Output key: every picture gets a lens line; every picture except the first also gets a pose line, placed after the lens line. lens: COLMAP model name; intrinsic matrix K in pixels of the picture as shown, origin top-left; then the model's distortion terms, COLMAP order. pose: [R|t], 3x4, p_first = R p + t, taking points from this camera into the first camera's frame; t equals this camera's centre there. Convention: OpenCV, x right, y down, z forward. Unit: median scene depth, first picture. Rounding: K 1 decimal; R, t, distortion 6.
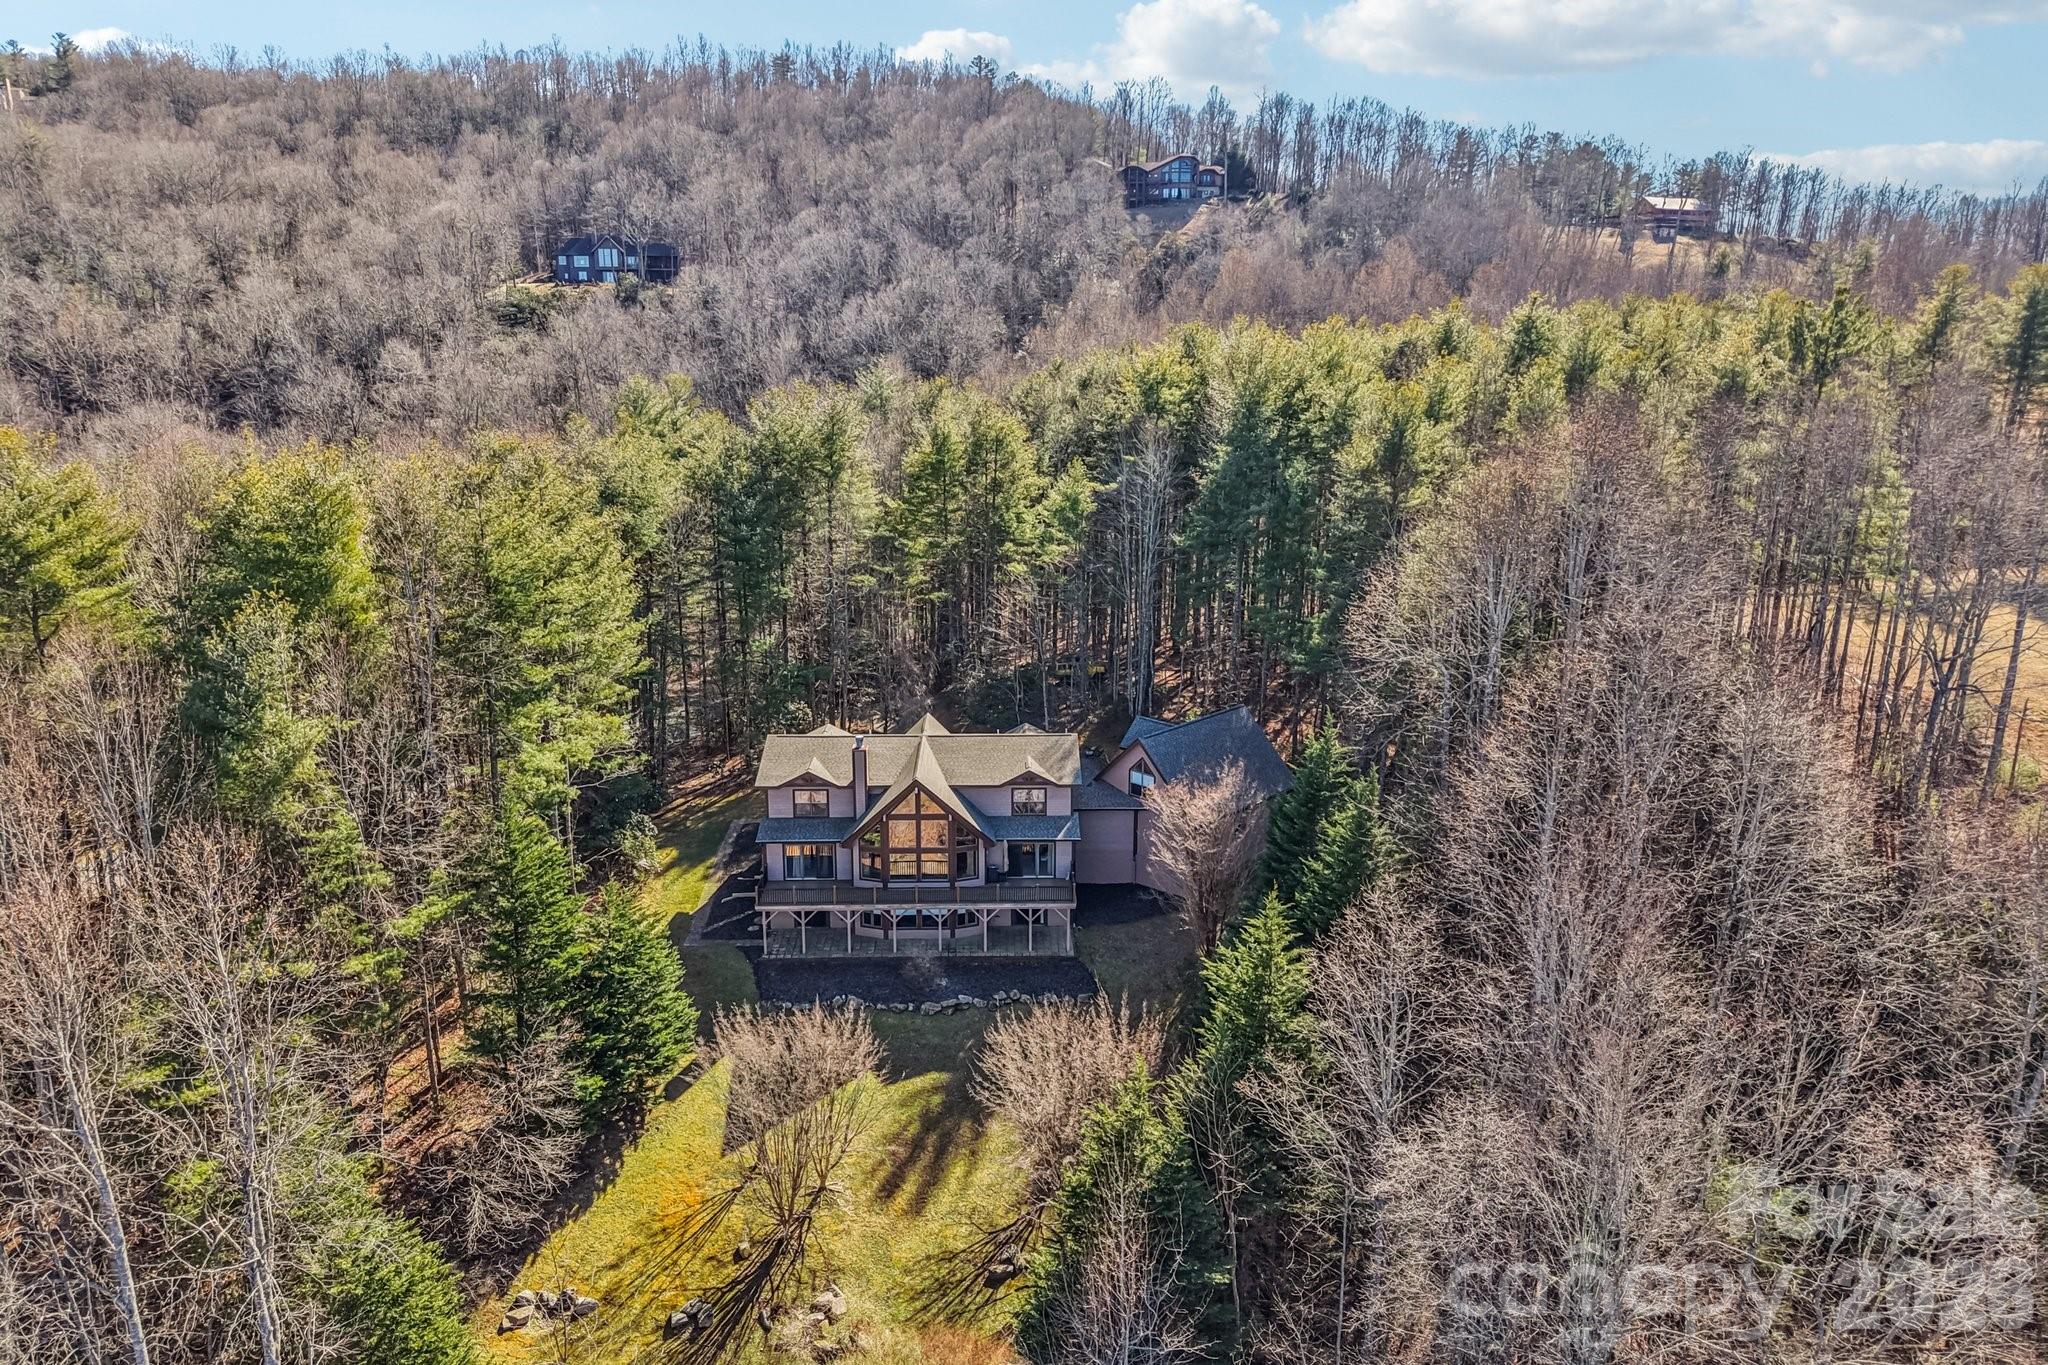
lens RADIAL K [[1406.1, 0, 1021.2], [0, 1406.1, 643.6], [0, 0, 1]] dist [0.032633, -0.042661]
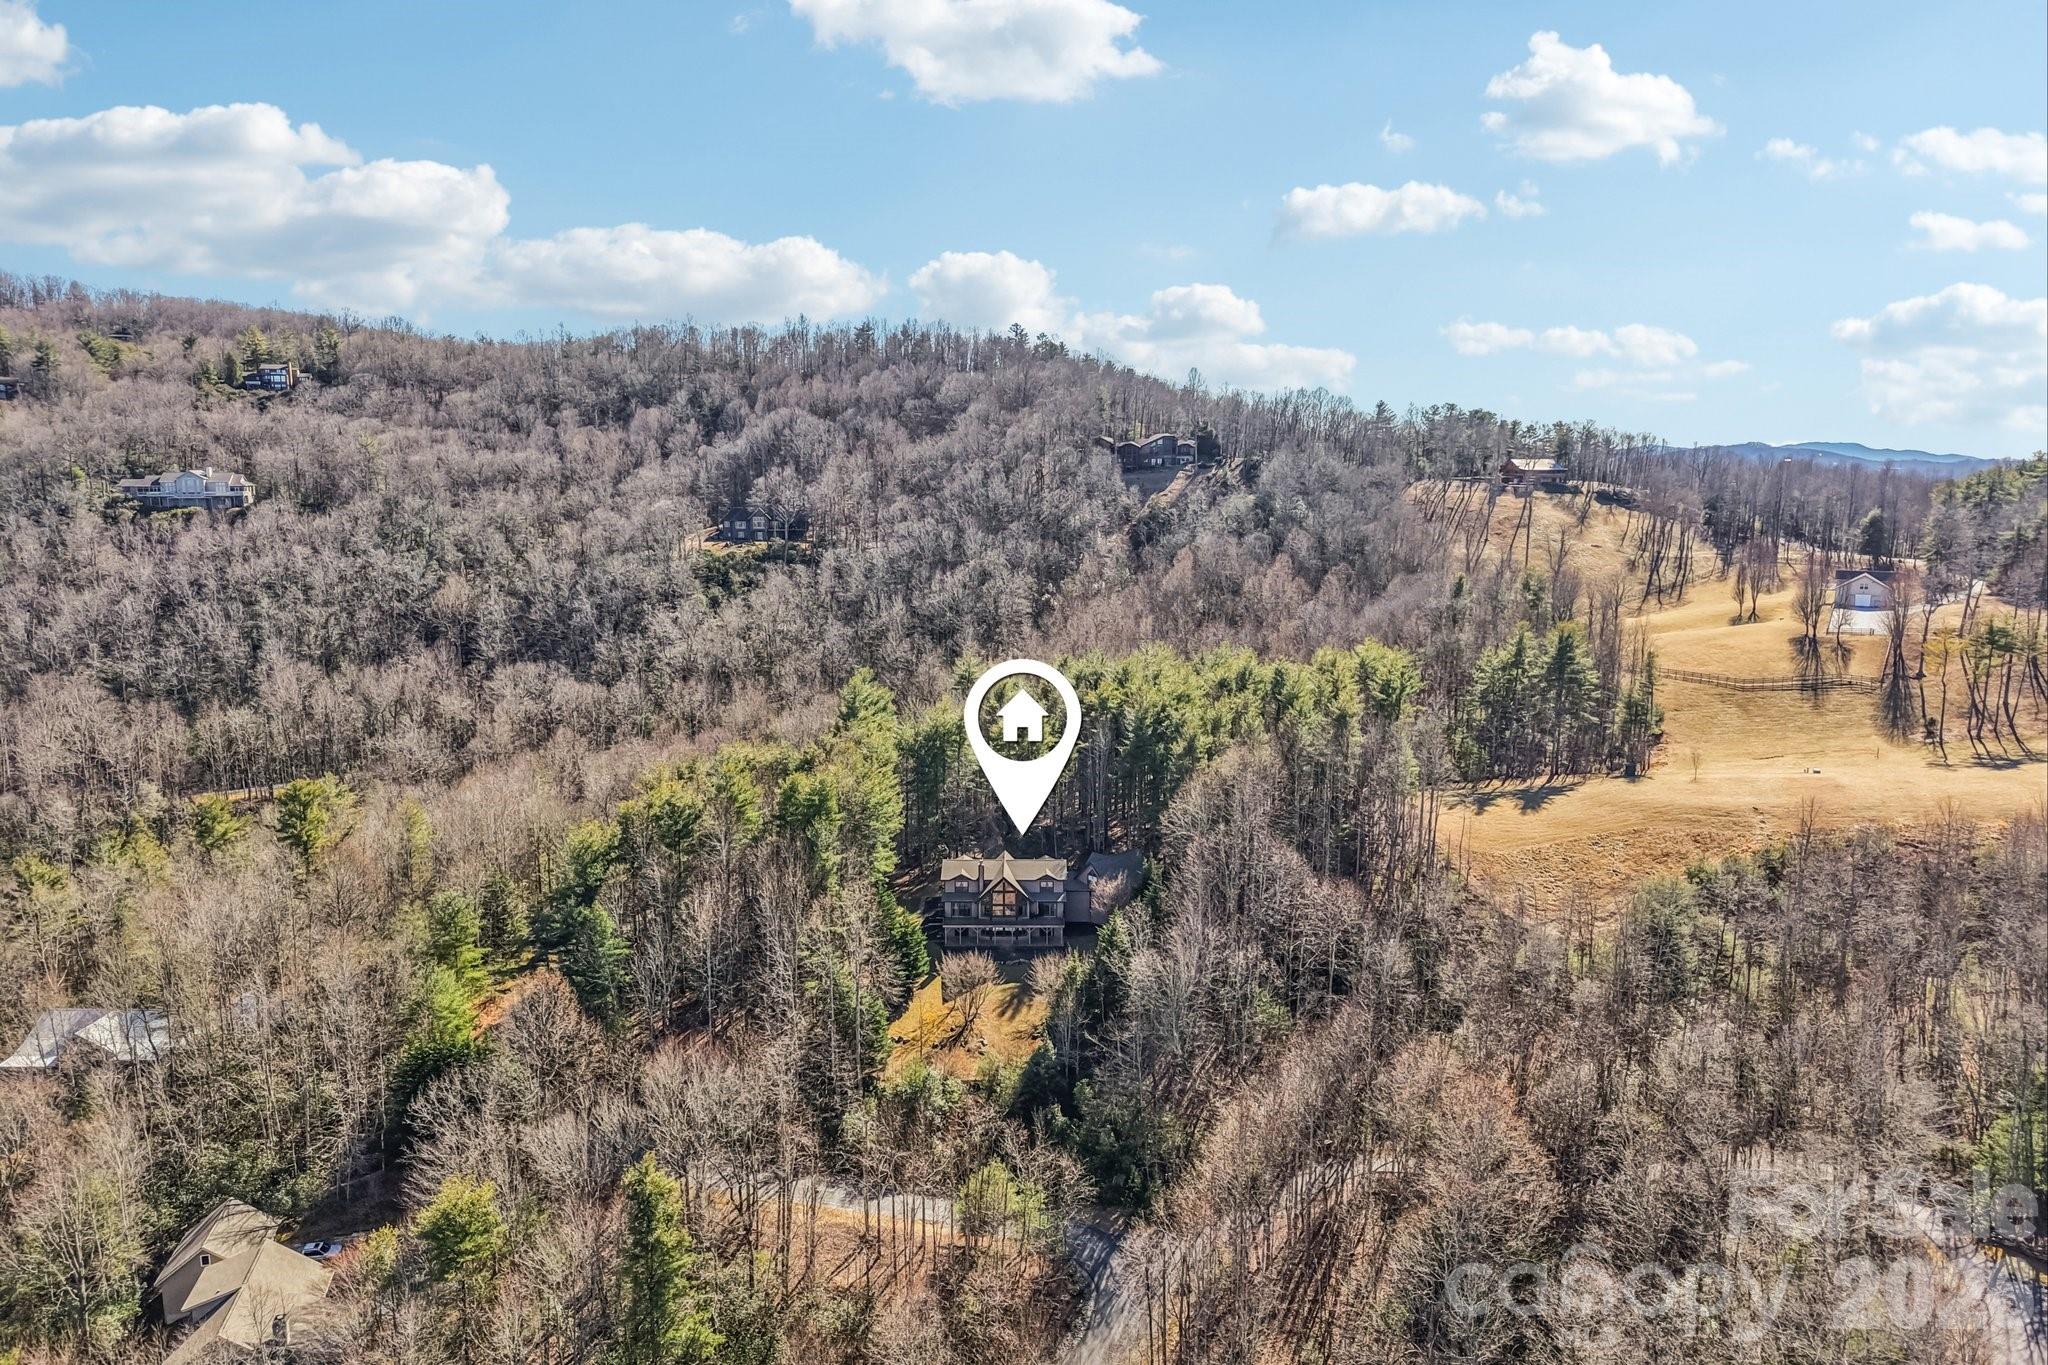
lens RADIAL K [[1406.1, 0, 1021.2], [0, 1406.1, 643.6], [0, 0, 1]] dist [0.032633, -0.042661]
pose [[0.999780, -0.000018, -0.020960, 0.012654], [-0.001824, 0.996131, -0.087861, -0.101695], [0.020880, 0.087880, 0.995912, -1.575530]]
